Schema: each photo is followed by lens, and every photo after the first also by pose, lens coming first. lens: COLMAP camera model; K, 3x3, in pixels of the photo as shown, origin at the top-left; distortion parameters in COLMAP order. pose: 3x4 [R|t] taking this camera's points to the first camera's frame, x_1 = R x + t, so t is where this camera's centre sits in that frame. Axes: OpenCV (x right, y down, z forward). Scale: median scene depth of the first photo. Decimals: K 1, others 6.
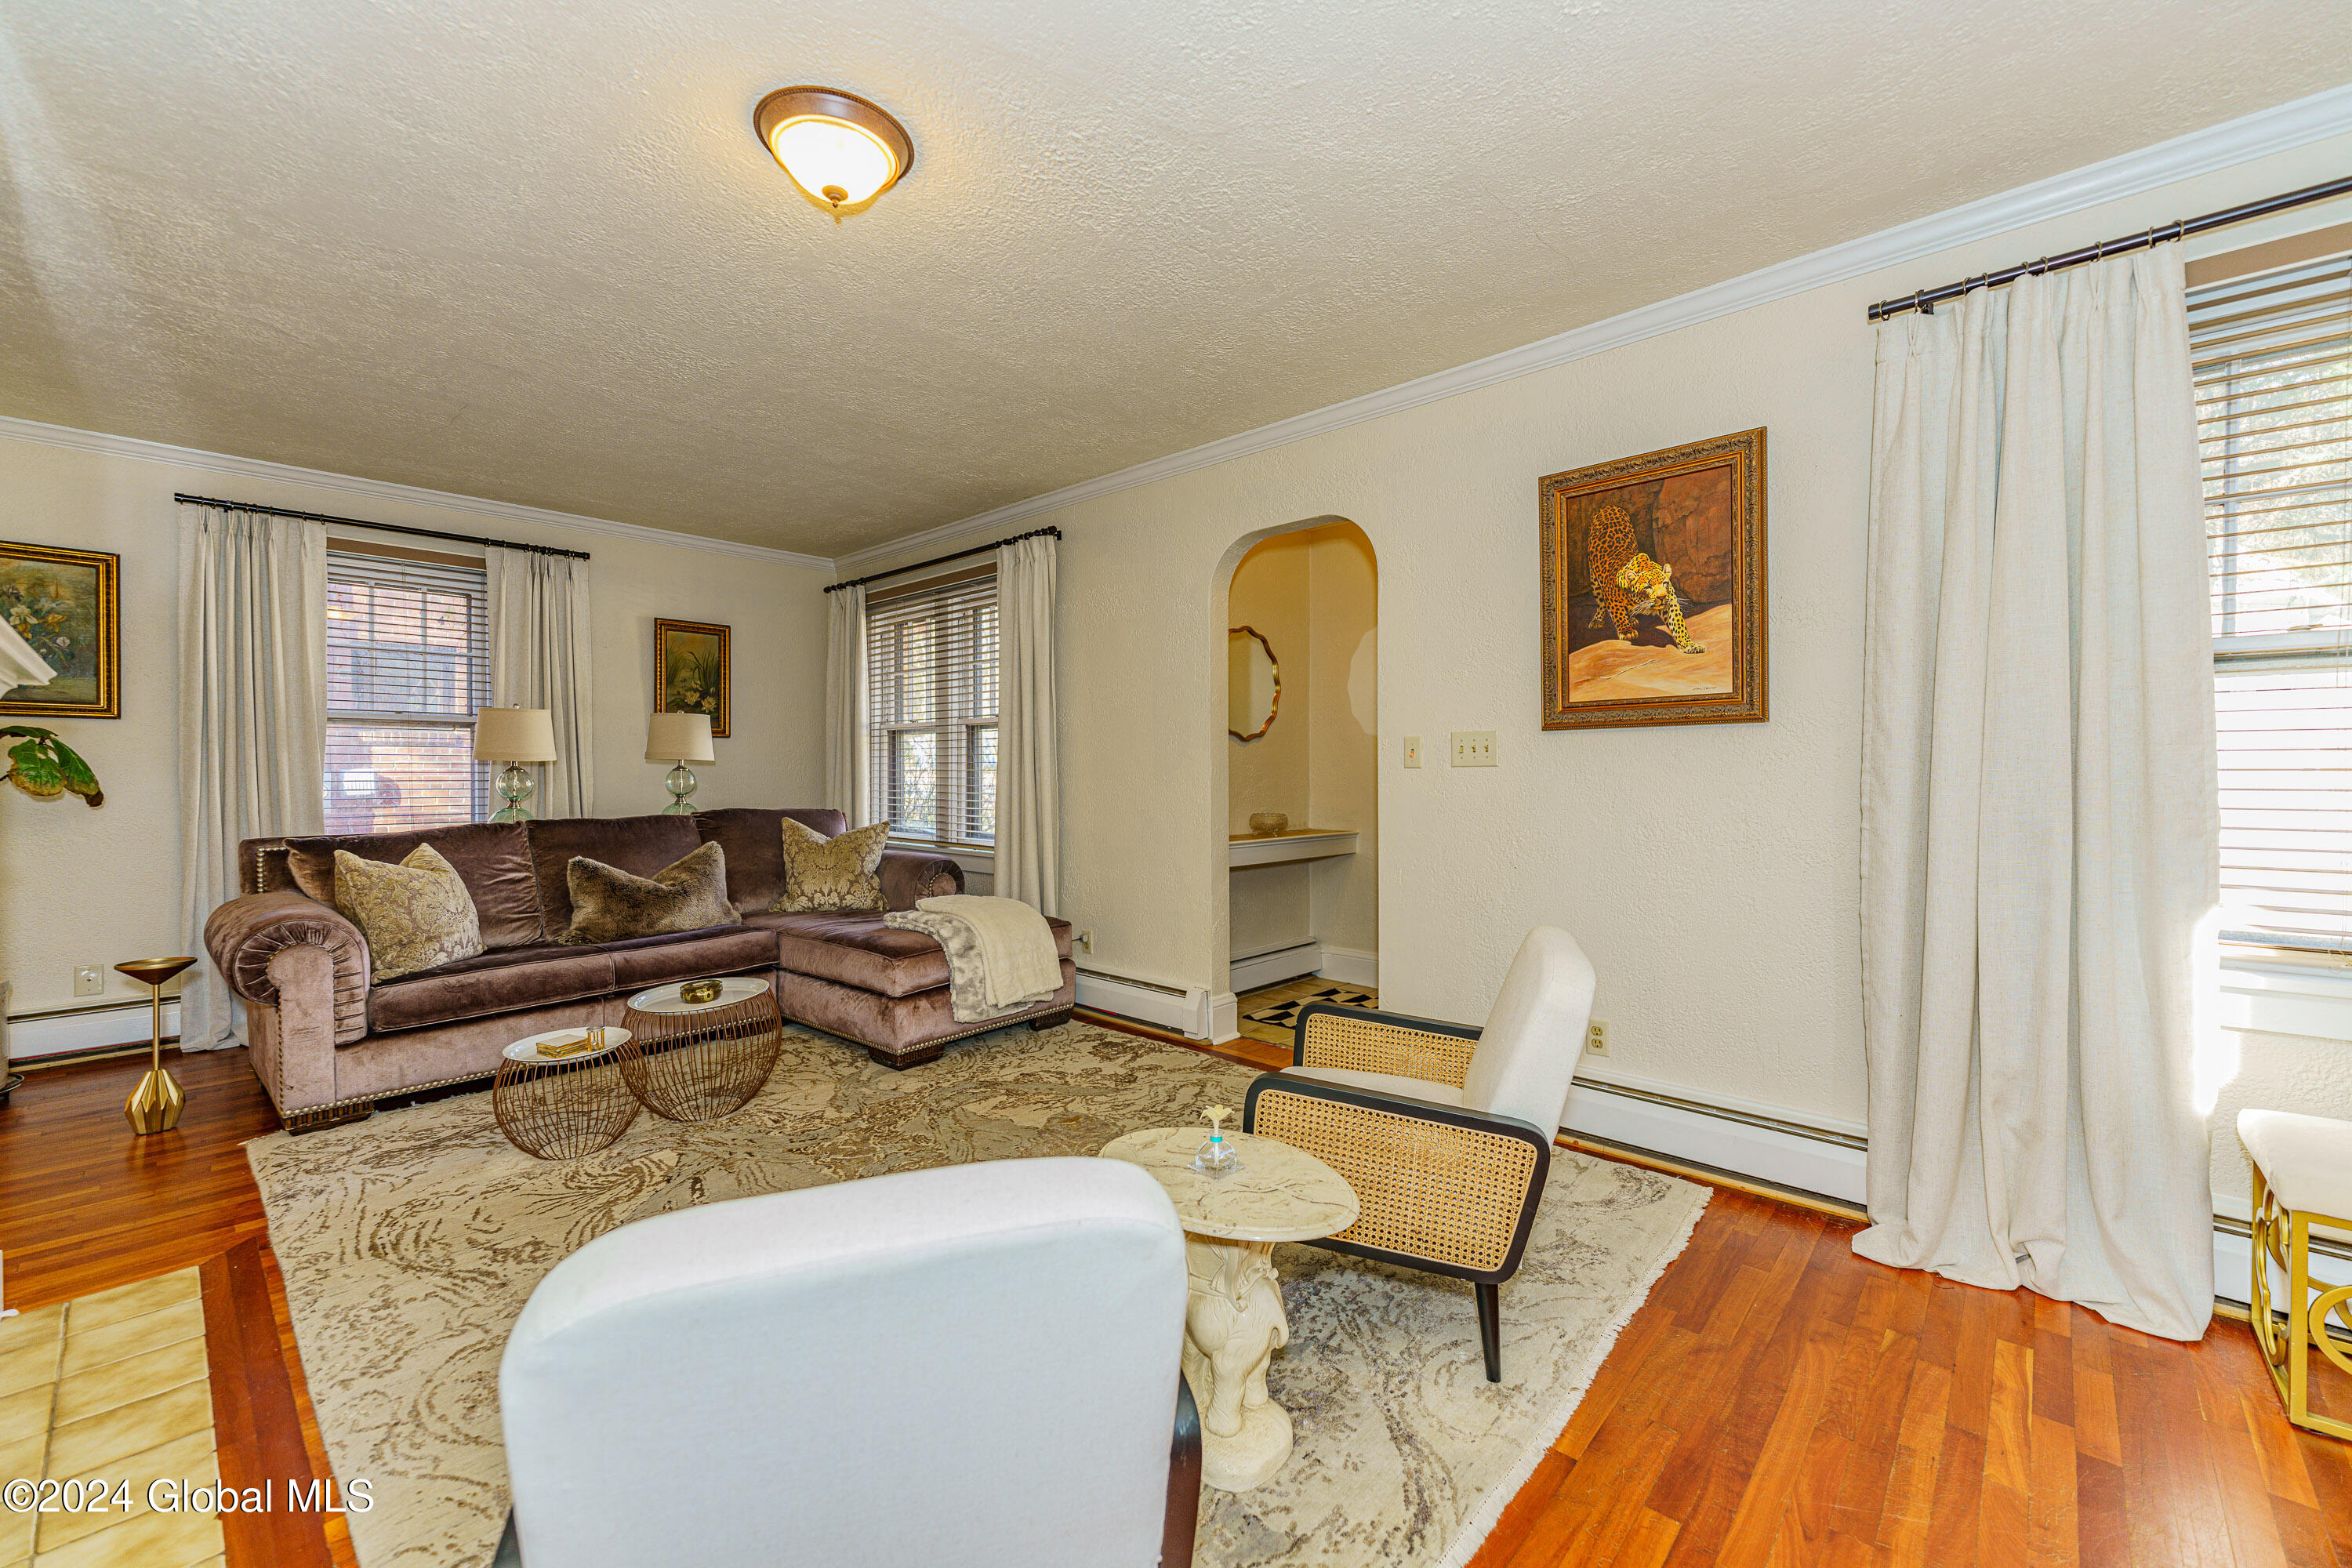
lens RADIAL K [[940.0, 0, 1174.0], [0, 940.0, 777.1], [0, 0, 1]] dist [0.000044, 0.000003]
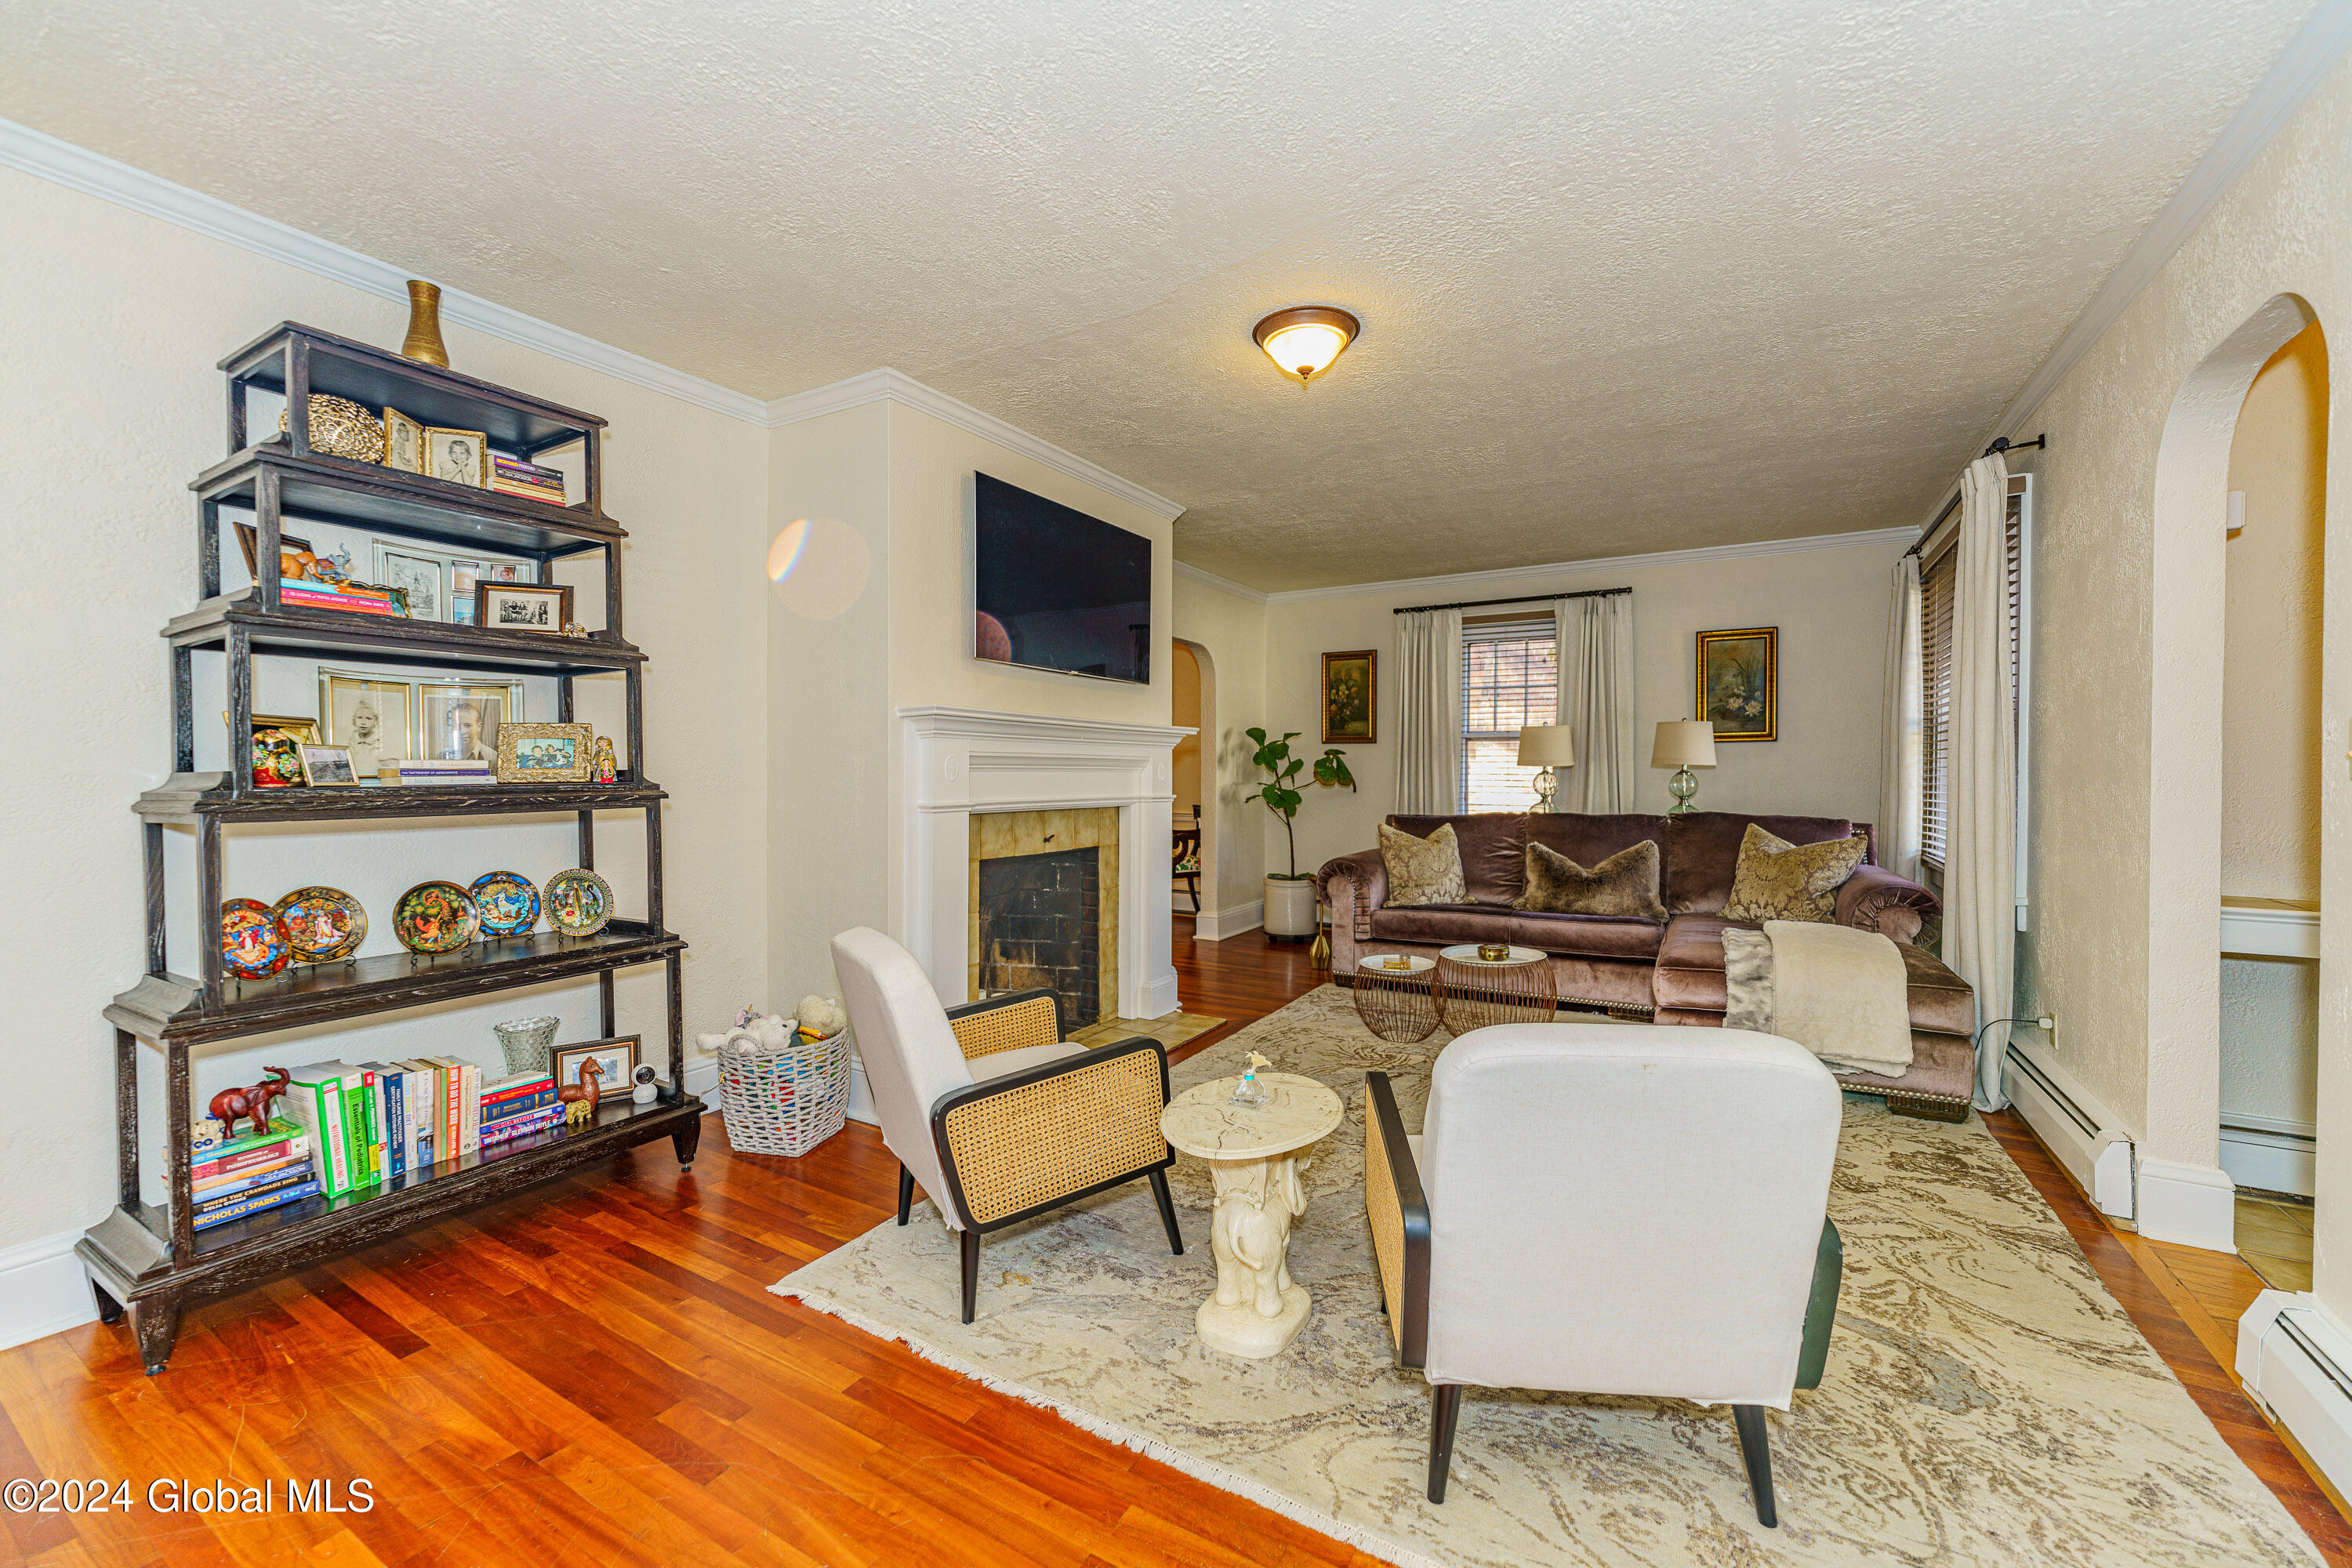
lens RADIAL K [[940.0, 0, 1174.7], [0, 940.0, 778.4], [0, 0, 1]] dist [0.000044, 0.000003]
pose [[0.201588, 0.011037, -0.979408, 0.534217], [-0.010656, 0.999902, 0.009075, -0.008208], [0.979412, 0.008607, 0.201686, 0.282500]]
